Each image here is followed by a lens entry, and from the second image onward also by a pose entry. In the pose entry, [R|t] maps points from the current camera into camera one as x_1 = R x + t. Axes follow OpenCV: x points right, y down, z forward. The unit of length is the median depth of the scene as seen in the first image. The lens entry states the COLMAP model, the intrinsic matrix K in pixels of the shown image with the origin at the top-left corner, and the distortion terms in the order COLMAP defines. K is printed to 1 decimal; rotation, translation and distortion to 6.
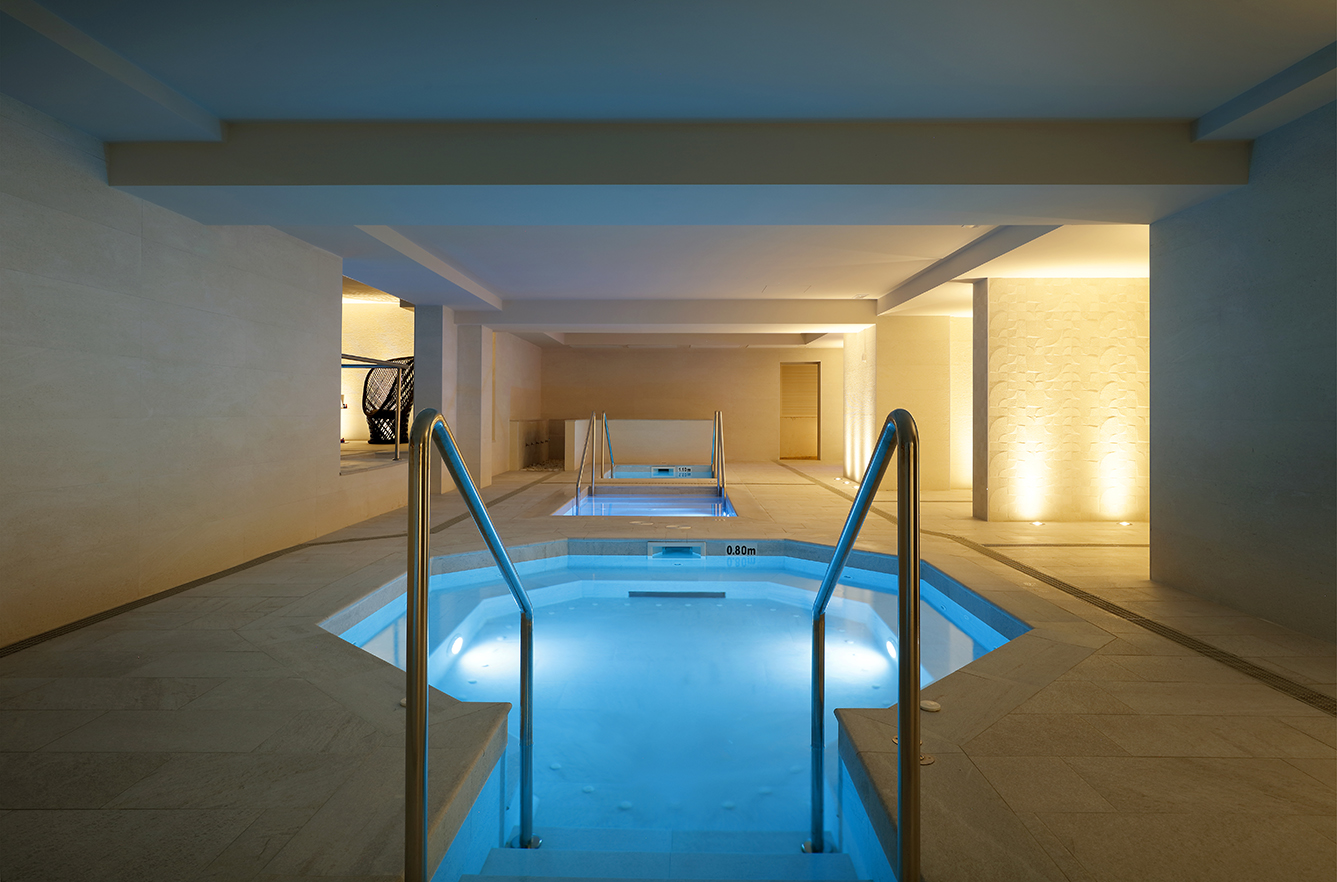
lens RADIAL K [[774.9, 0, 661.0], [0, 774.9, 418.9], [0, 0, 1]] dist [-0.003384, -0.000151]
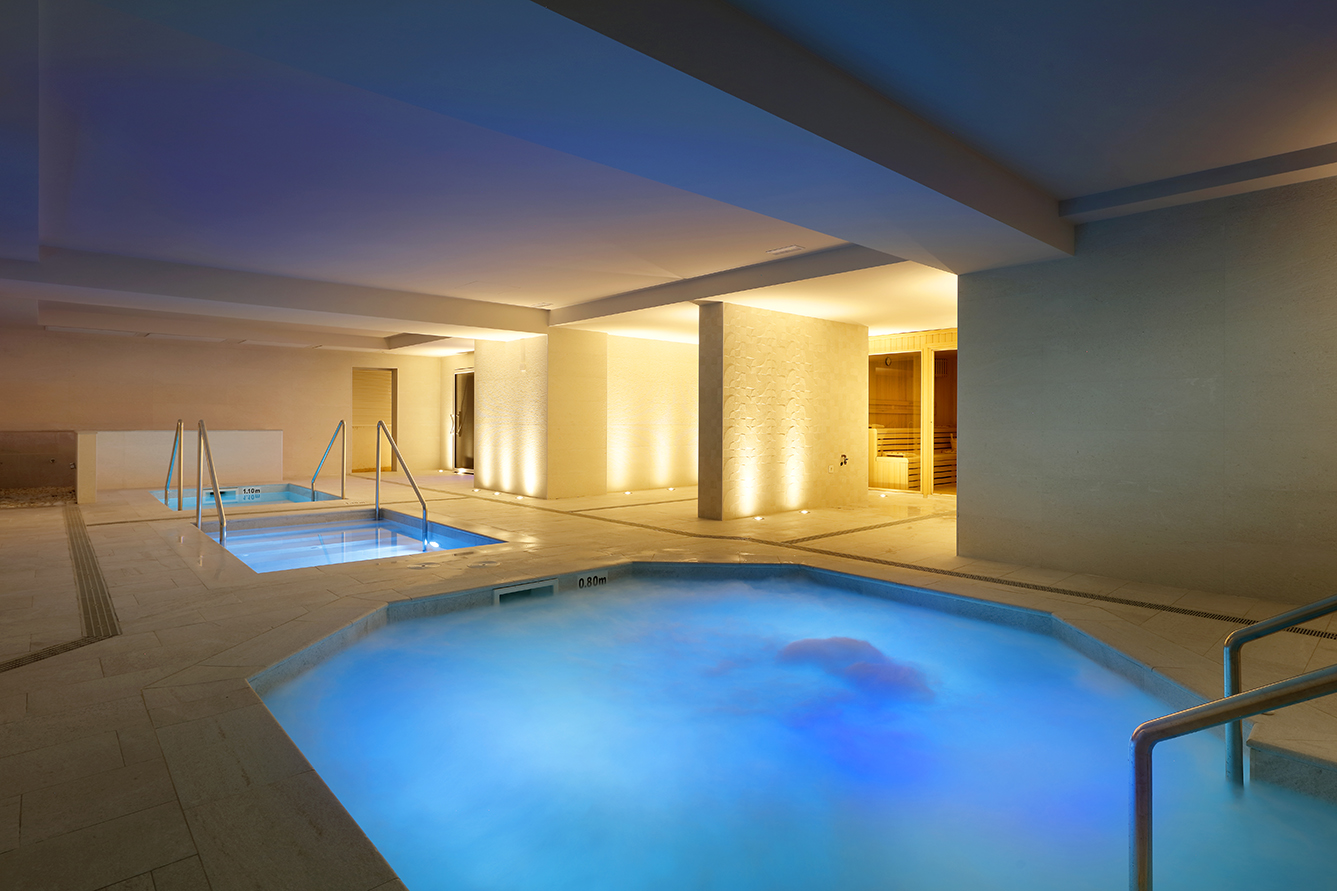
lens RADIAL K [[701.2, 0, 671.6], [0, 701.2, 426.5], [0, 0, 1]] dist [0.000734, 0.000297]
pose [[0.726304, -0.002914, 0.687367, -0.324748], [0.003398, 0.999994, 0.000649, -0.004268], [-0.687365, 0.001864, 0.726310, 0.319482]]
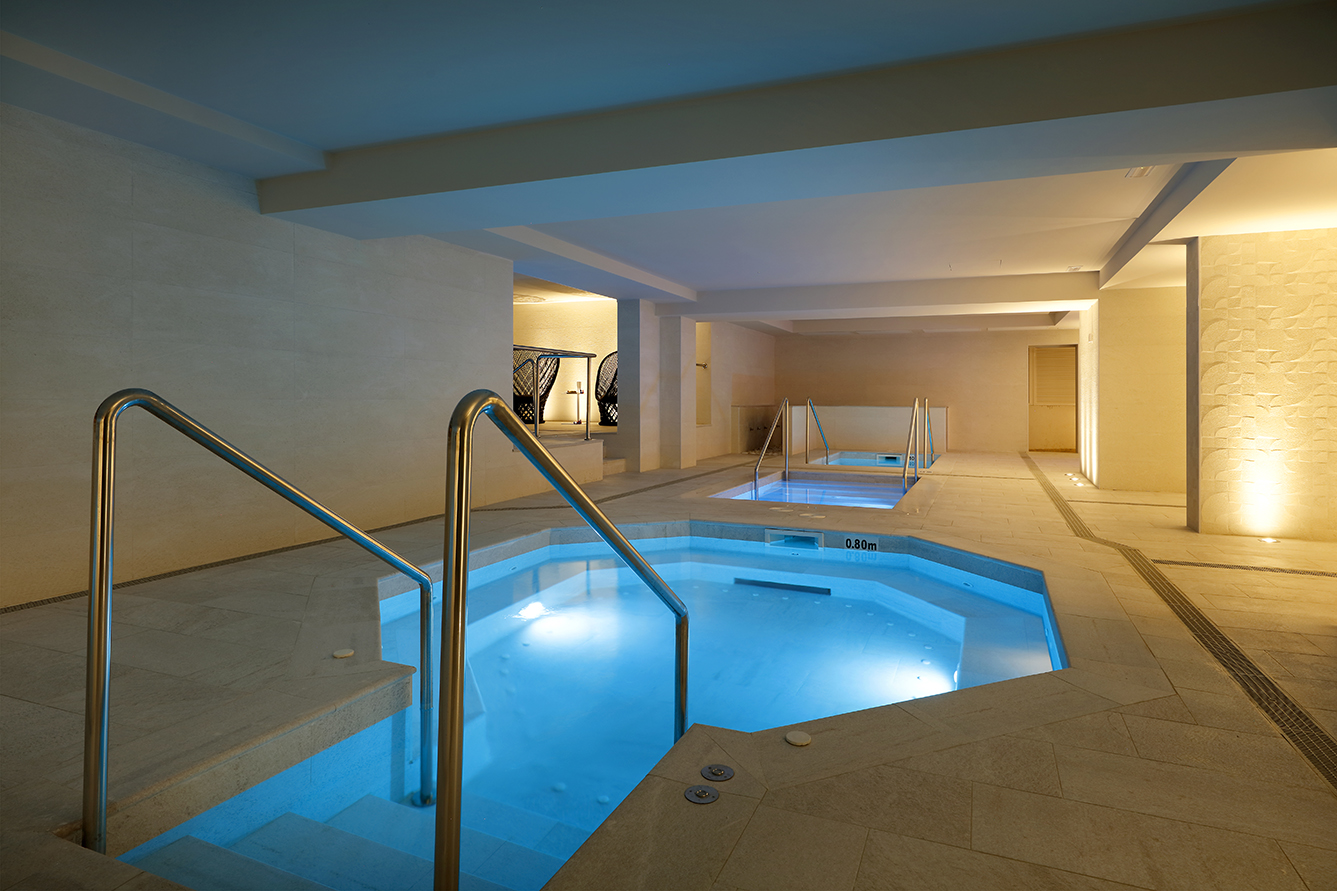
lens RADIAL K [[738.7, 0, 669.7], [0, 738.7, 404.2], [0, 0, 1]] dist [-0.001619, 0.000263]
pose [[0.931081, 0.008682, -0.364710, 0.185575], [-0.009159, 0.999958, 0.000421, 0.000405], [0.364698, 0.002948, 0.931121, 0.067006]]
